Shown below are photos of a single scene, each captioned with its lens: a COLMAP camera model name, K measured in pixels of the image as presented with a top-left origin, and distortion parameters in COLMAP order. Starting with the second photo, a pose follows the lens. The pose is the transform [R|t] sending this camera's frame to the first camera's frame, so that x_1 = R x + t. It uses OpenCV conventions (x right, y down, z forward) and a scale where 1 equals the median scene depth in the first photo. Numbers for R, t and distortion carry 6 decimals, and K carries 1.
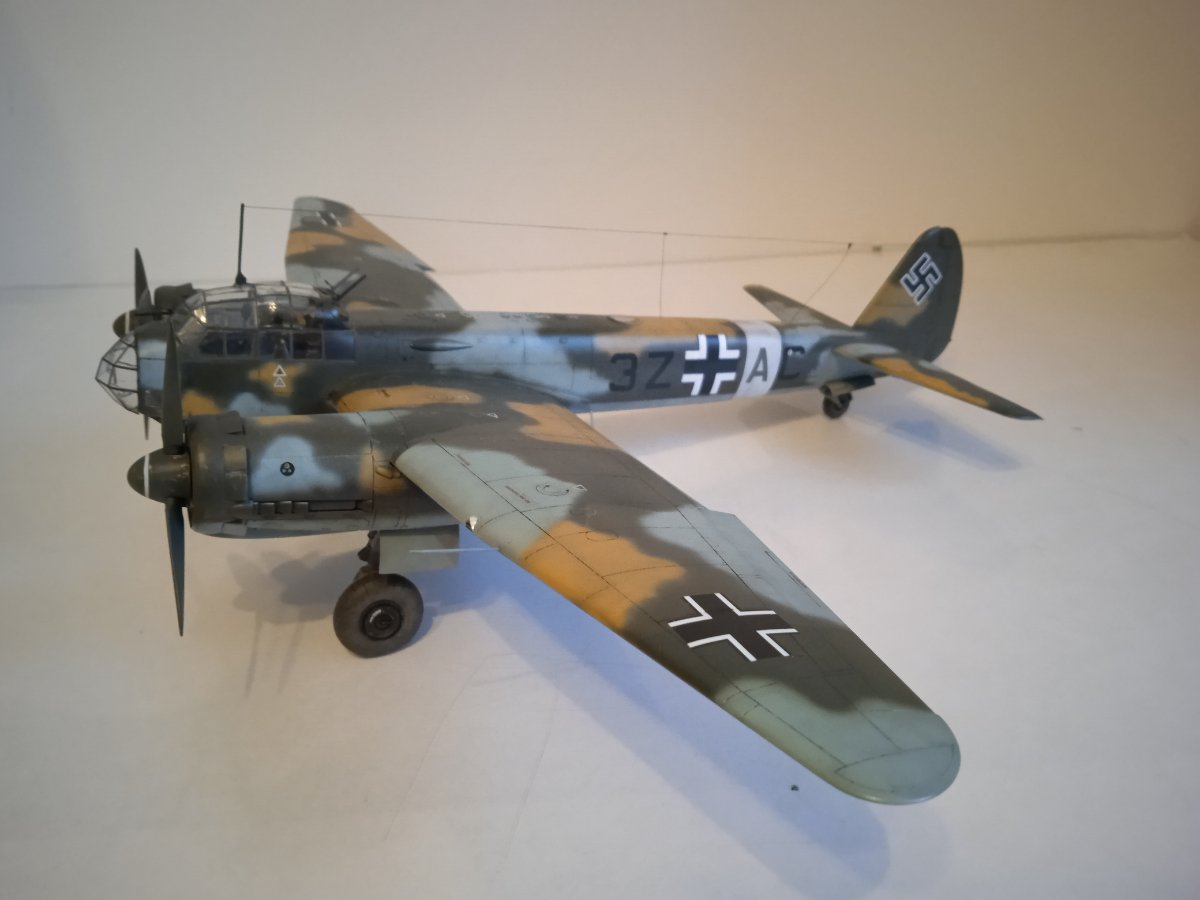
lens RADIAL K [[1016.1, 0, 600.0], [0, 1016.1, 450.0], [0, 0, 1]] dist [0.013633, -0.004110]
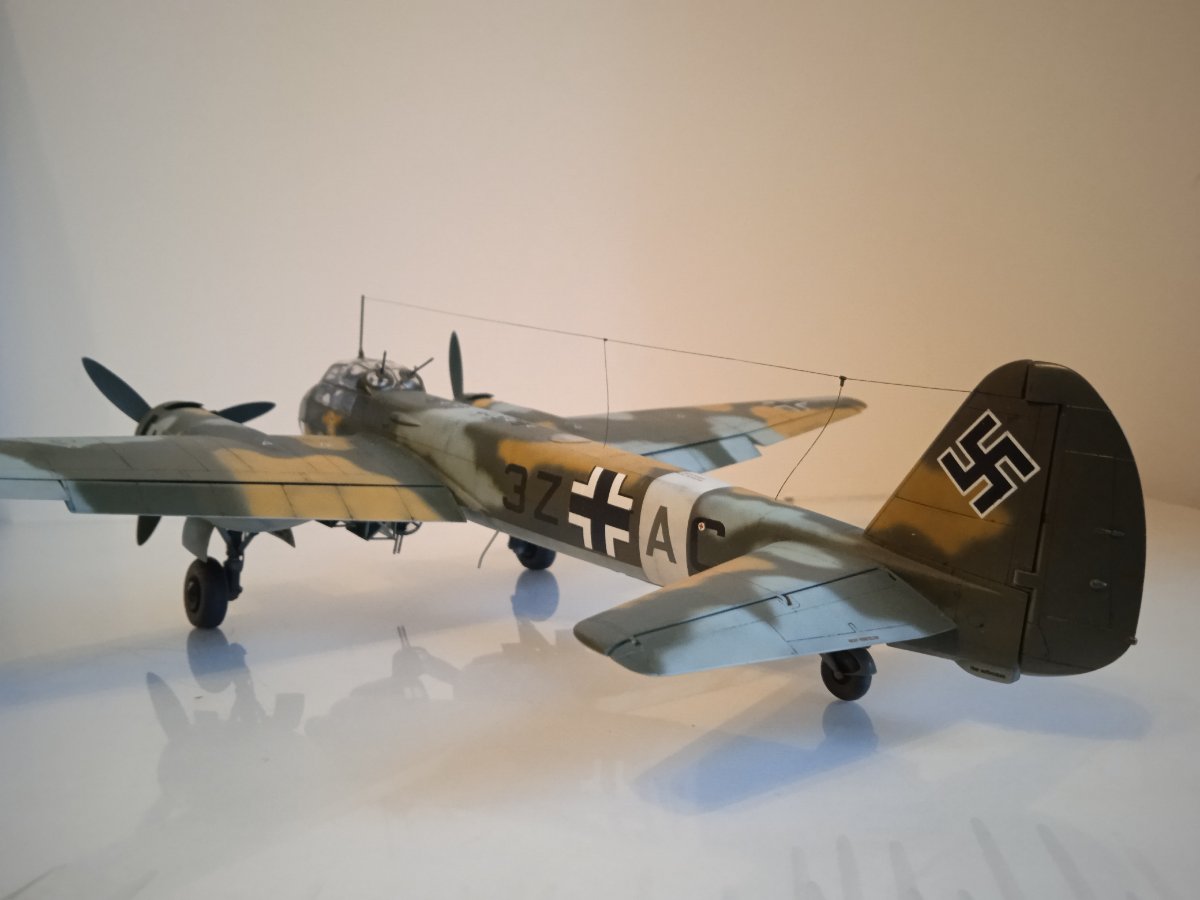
lens RADIAL K [[1036.0, 0, 600.0], [0, 1036.0, 450.0], [0, 0, 1]] dist [0.072739, -0.226546]
pose [[0.271125, 0.056627, -0.960877, 0.932594], [-0.397680, 0.915674, -0.058248, -0.089566], [0.876551, 0.397914, 0.270782, 0.875332]]
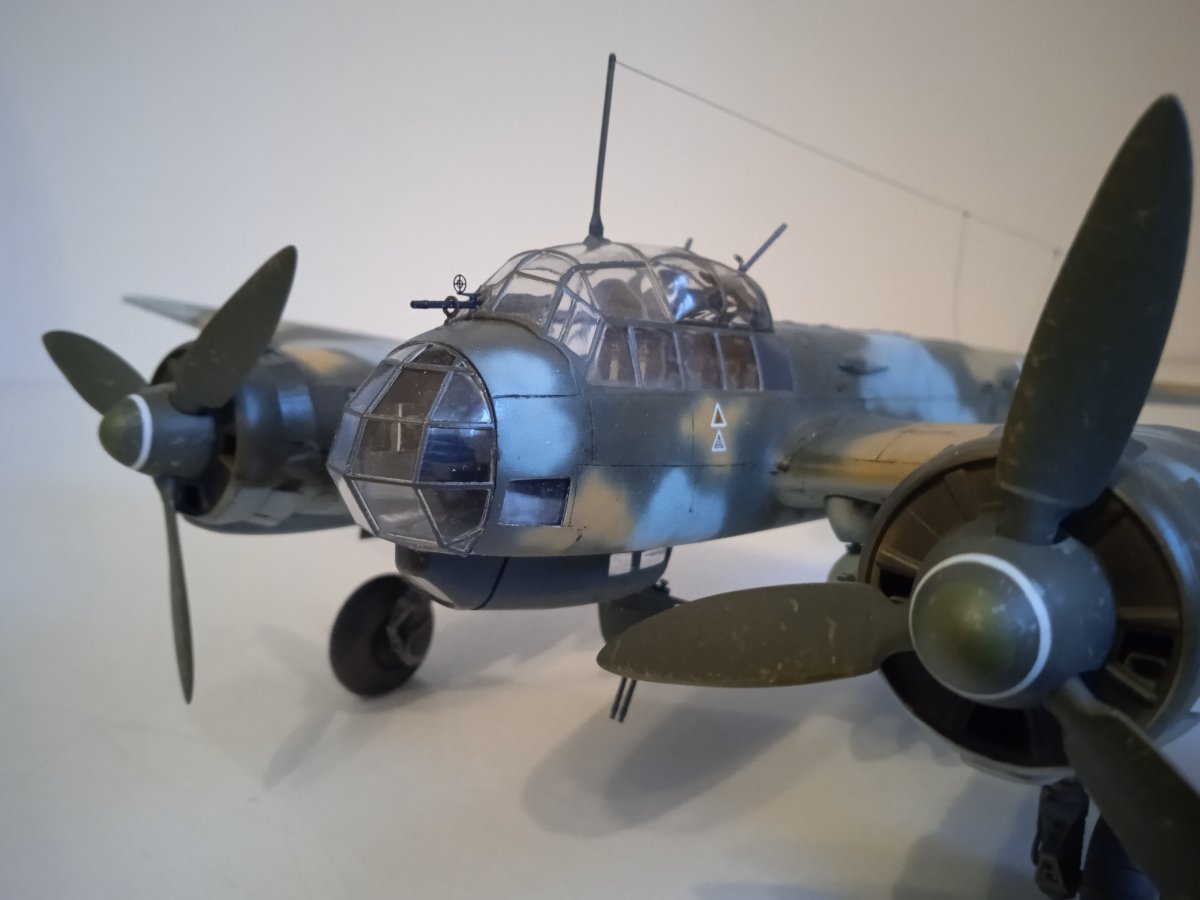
lens RADIAL K [[1036.0, 0, 600.0], [0, 1036.0, 450.0], [0, 0, 1]] dist [0.072739, -0.226546]
pose [[0.892758, -0.122787, 0.433482, -0.514652], [0.211259, 0.963902, -0.162057, 0.000016], [-0.397935, 0.236254, 0.886471, 0.566602]]
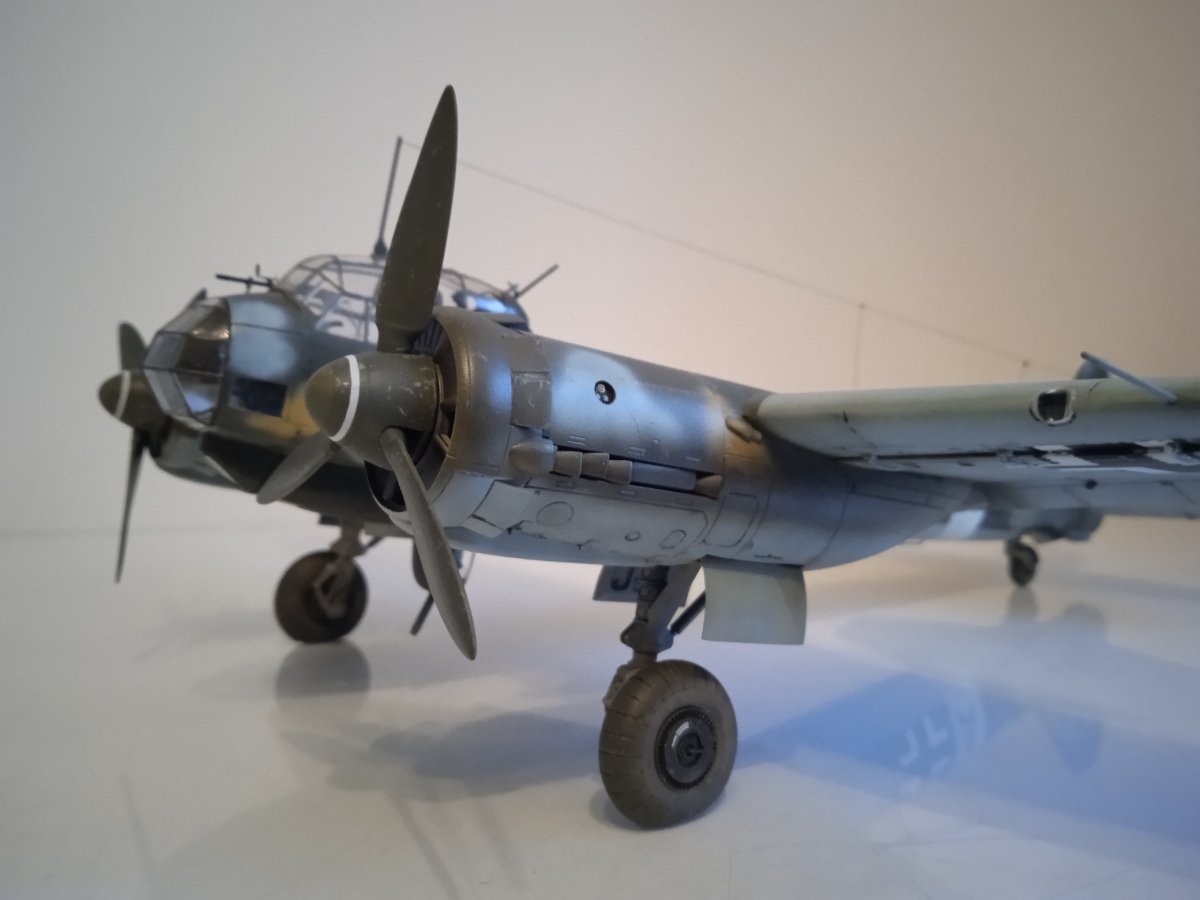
lens RADIAL K [[1028.3, 0, 600.0], [0, 1028.3, 450.0], [0, 0, 1]] dist [0.006284, 0.003439]
pose [[0.979848, 0.007047, 0.199619, -0.317676], [0.070728, 0.922385, -0.379740, 0.194365], [-0.186802, 0.386207, 0.903299, 0.390101]]
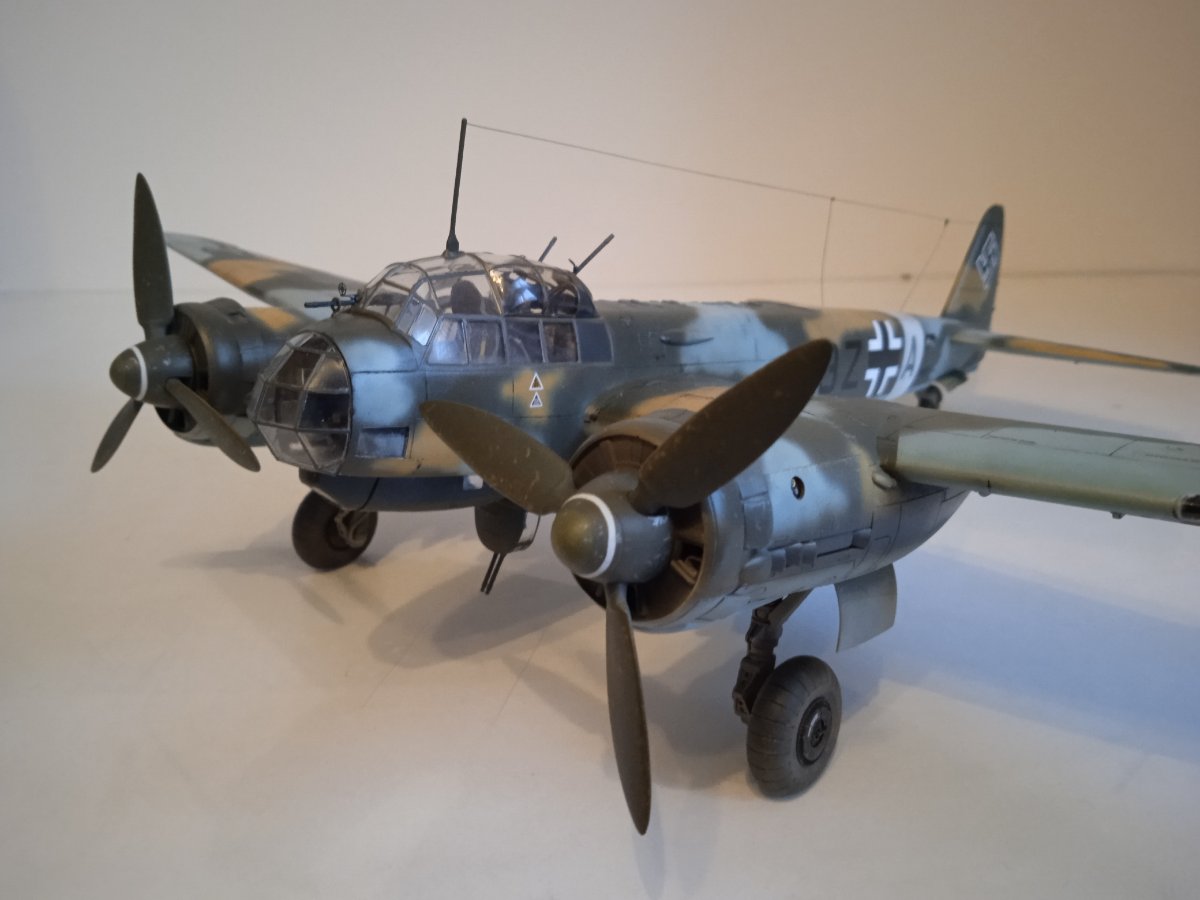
lens RADIAL K [[1016.1, 0, 600.0], [0, 1016.1, 450.0], [0, 0, 1]] dist [0.013633, -0.004110]
pose [[0.914488, -0.124945, 0.384837, -0.482743], [0.166956, 0.982905, -0.077618, 0.018005], [-0.368560, 0.135231, 0.919715, 0.375654]]
